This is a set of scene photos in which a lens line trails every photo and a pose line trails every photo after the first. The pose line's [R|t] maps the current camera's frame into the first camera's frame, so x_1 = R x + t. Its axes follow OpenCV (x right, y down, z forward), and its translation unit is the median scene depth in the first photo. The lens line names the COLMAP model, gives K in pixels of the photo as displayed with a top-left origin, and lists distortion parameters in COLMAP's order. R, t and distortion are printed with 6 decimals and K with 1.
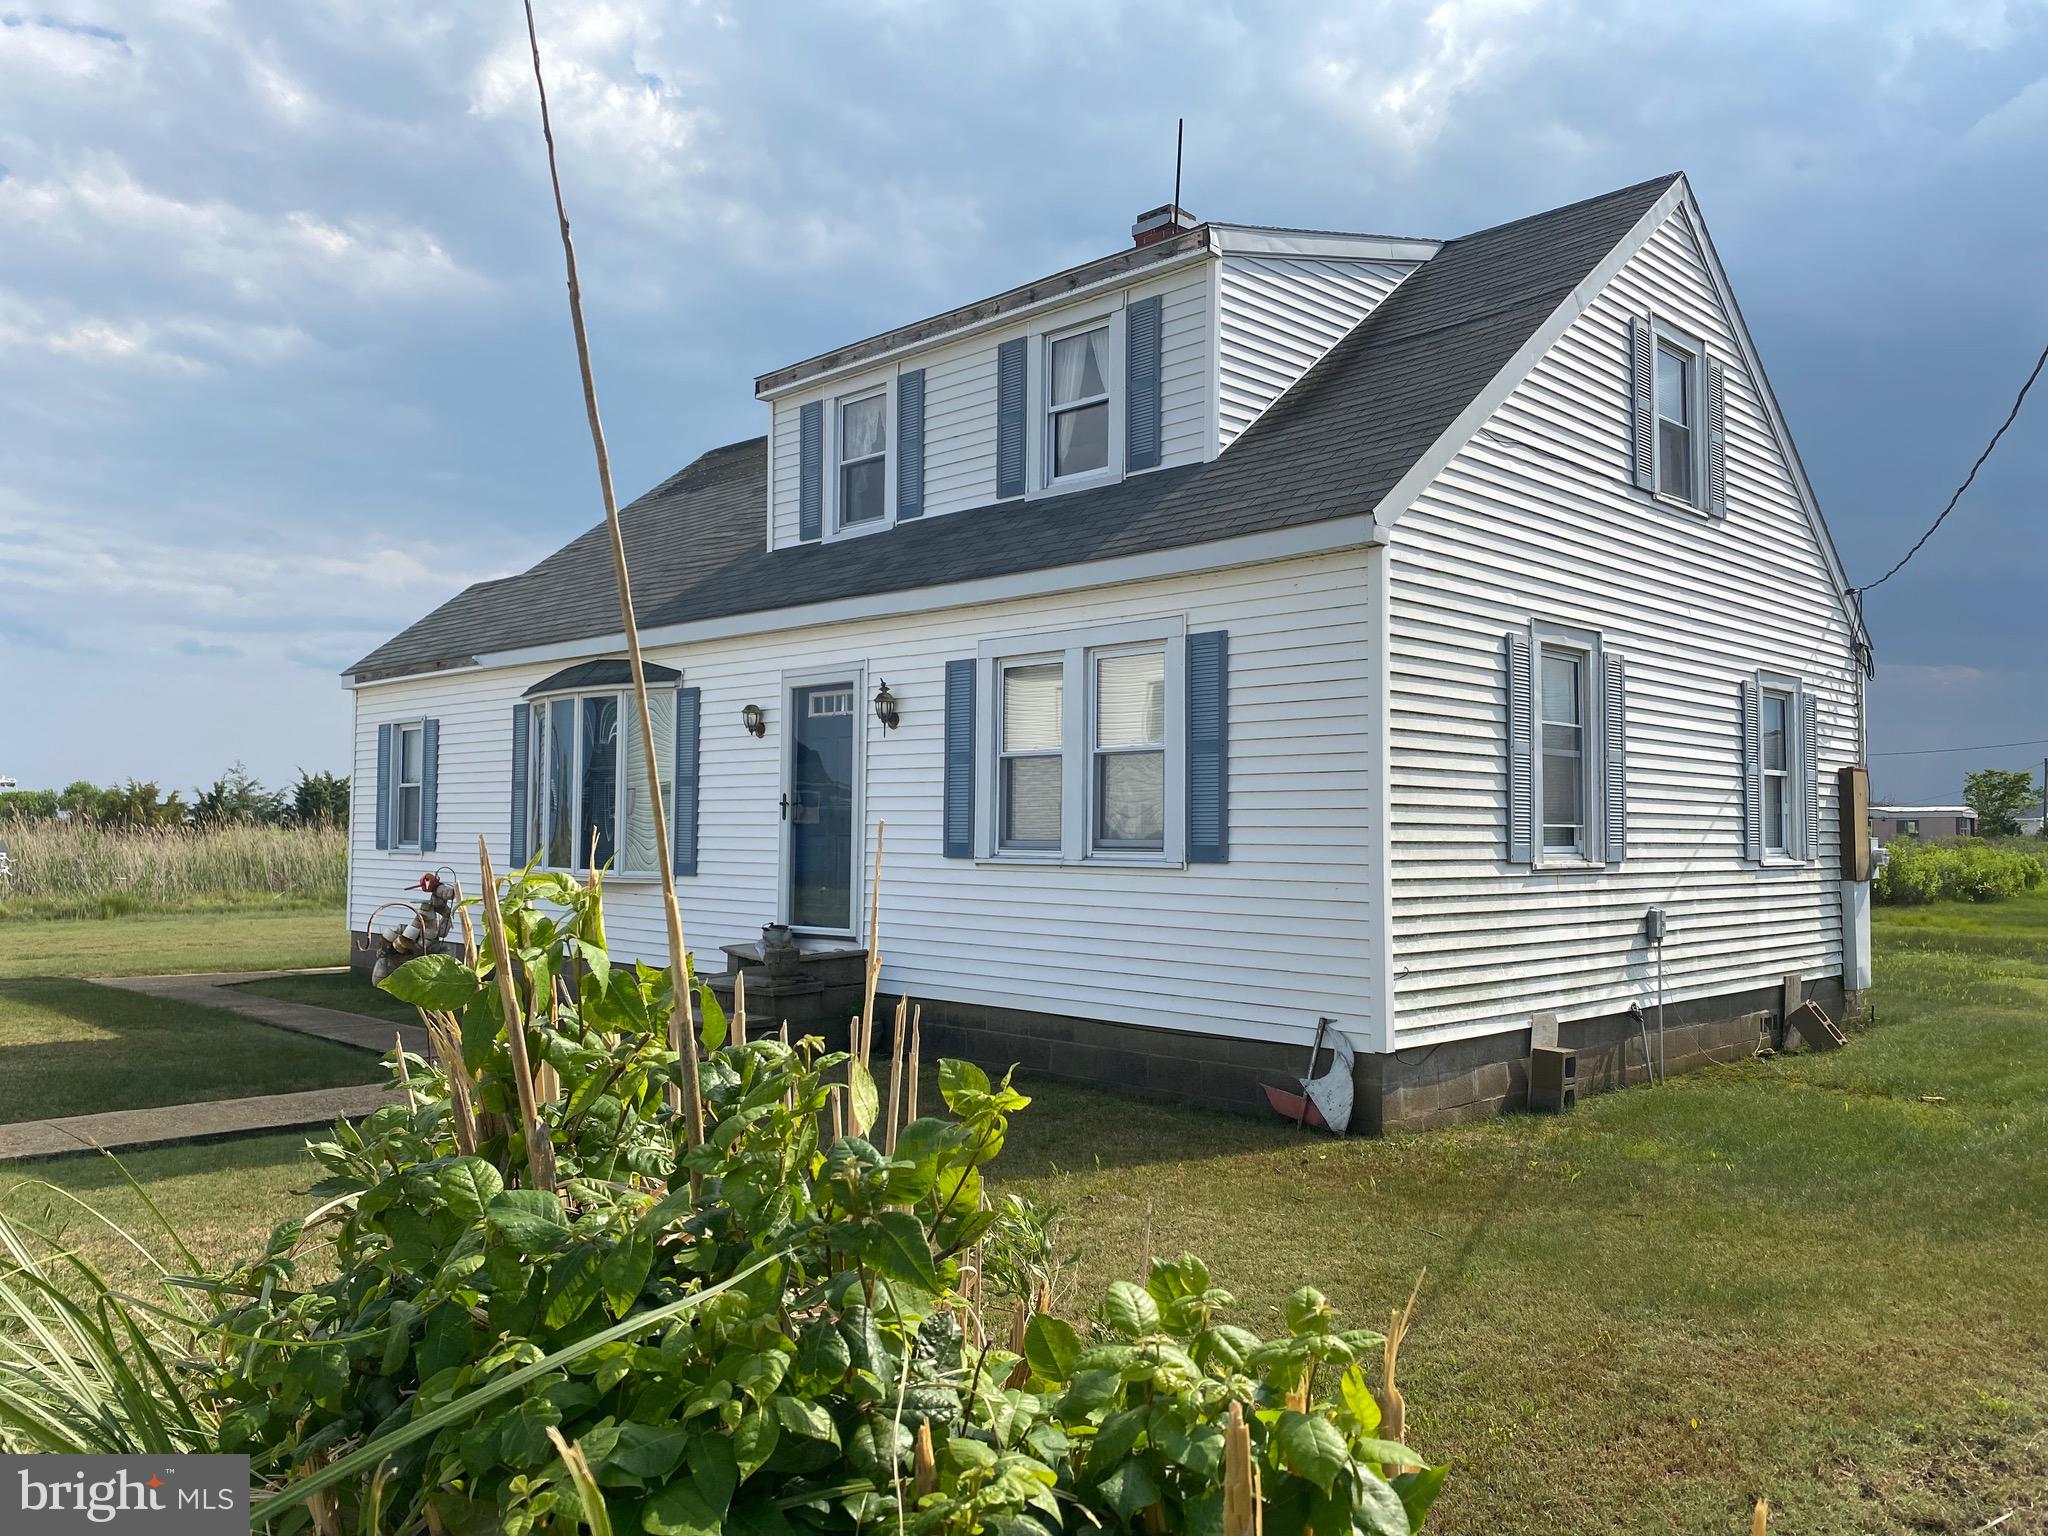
lens RADIAL K [[1558.3, 0, 1024.0], [0, 1558.3, 768.0], [0, 0, 1]] dist [0.067623, -0.055082]
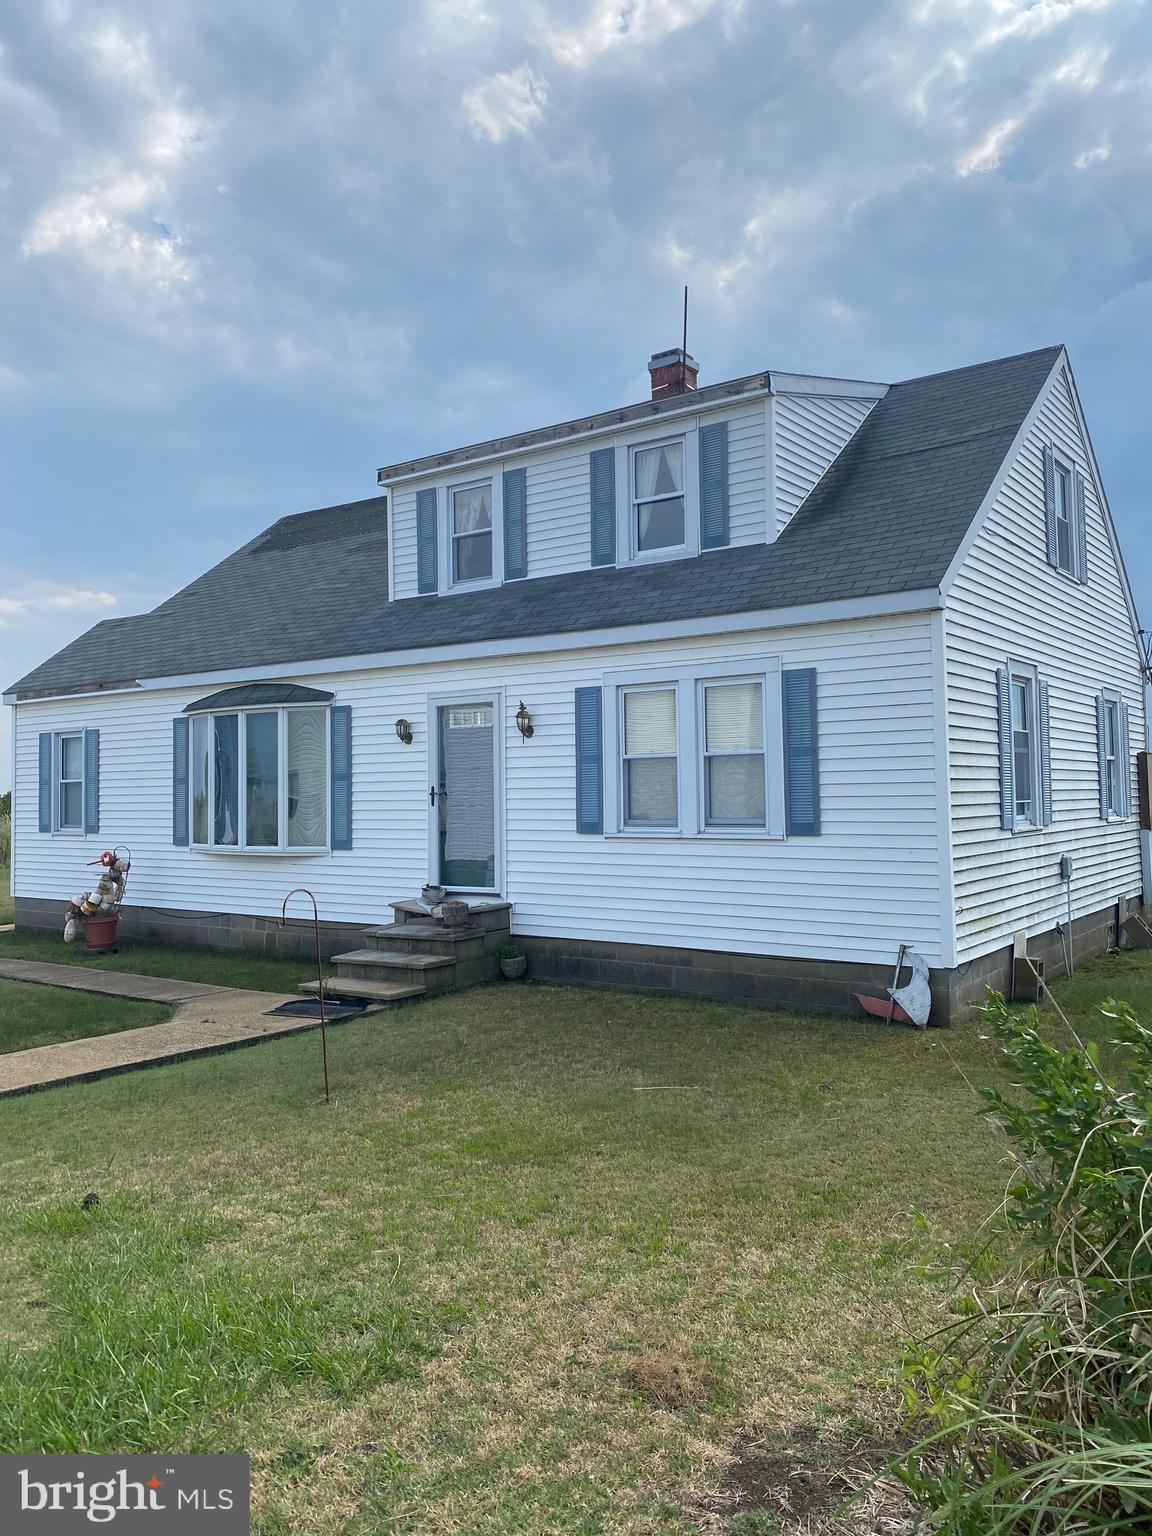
lens RADIAL K [[1168.7, 0, 578.7], [0, 1168.7, 743.1], [0, 0, 1]] dist [0.067623, -0.055082]
pose [[0.988266, -0.014921, 0.152010, -0.191755], [0.015164, 0.999885, -0.000443, -0.019119], [-0.151986, 0.002742, 0.988379, -0.001394]]
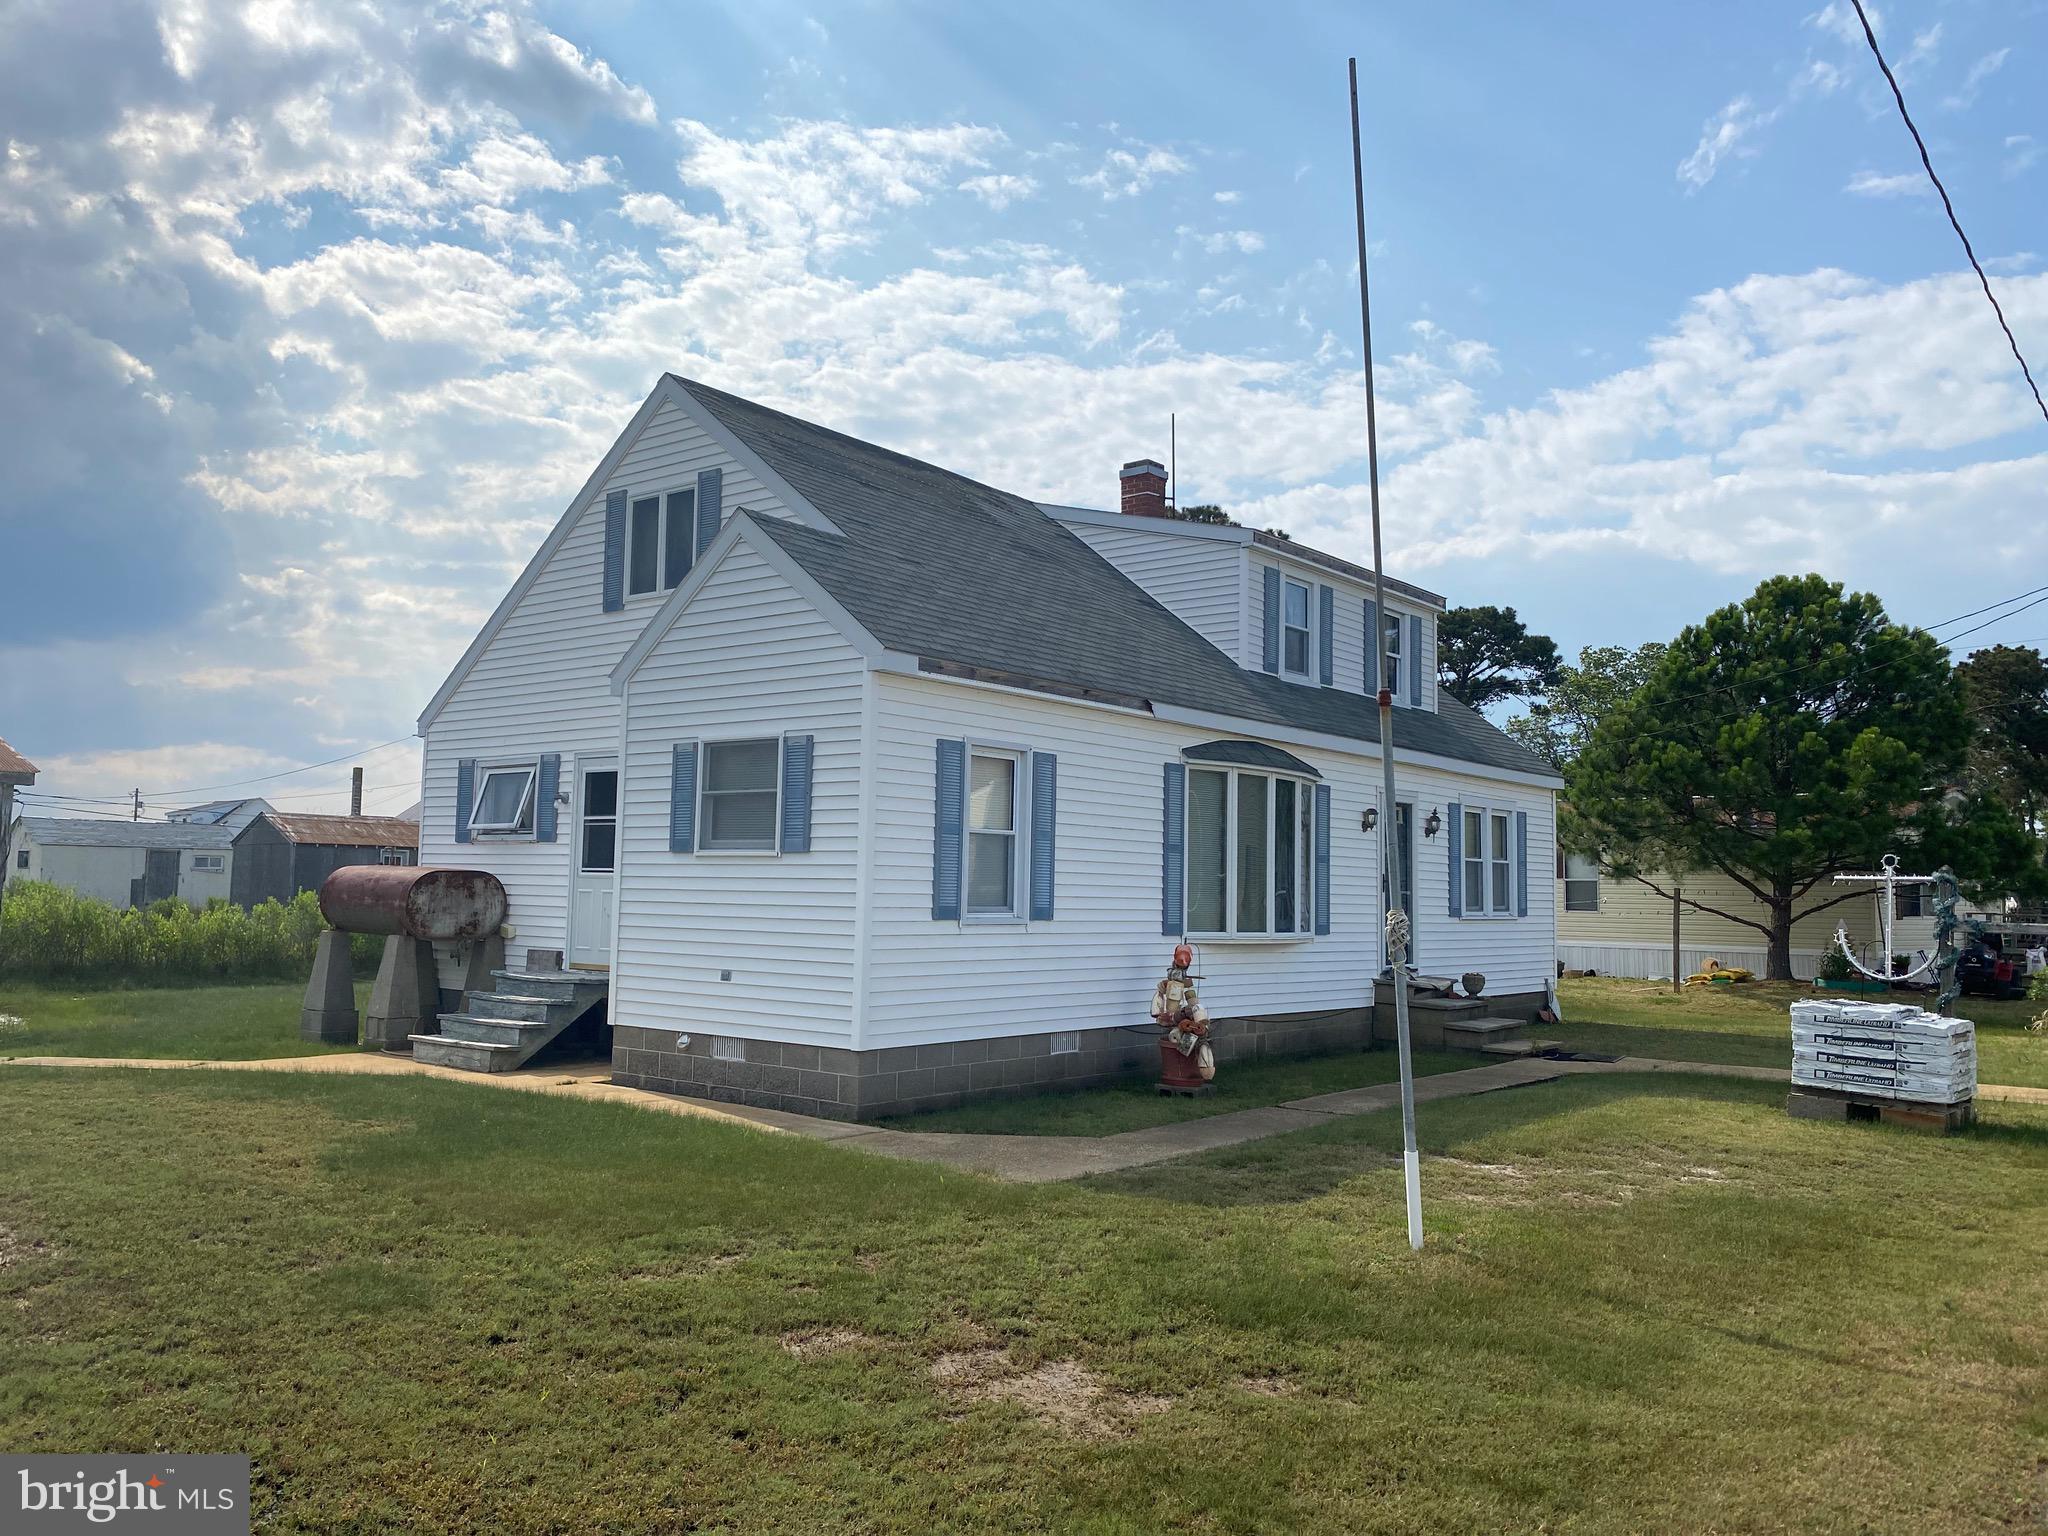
lens RADIAL K [[1558.3, 0, 1024.0], [0, 1558.3, 768.0], [0, 0, 1]] dist [0.067623, -0.055082]
pose [[-0.094097, 0.067620, 0.993264, -1.653488], [-0.065447, 0.995112, -0.073946, 0.050636], [-0.993409, -0.071964, -0.089212, 1.550218]]
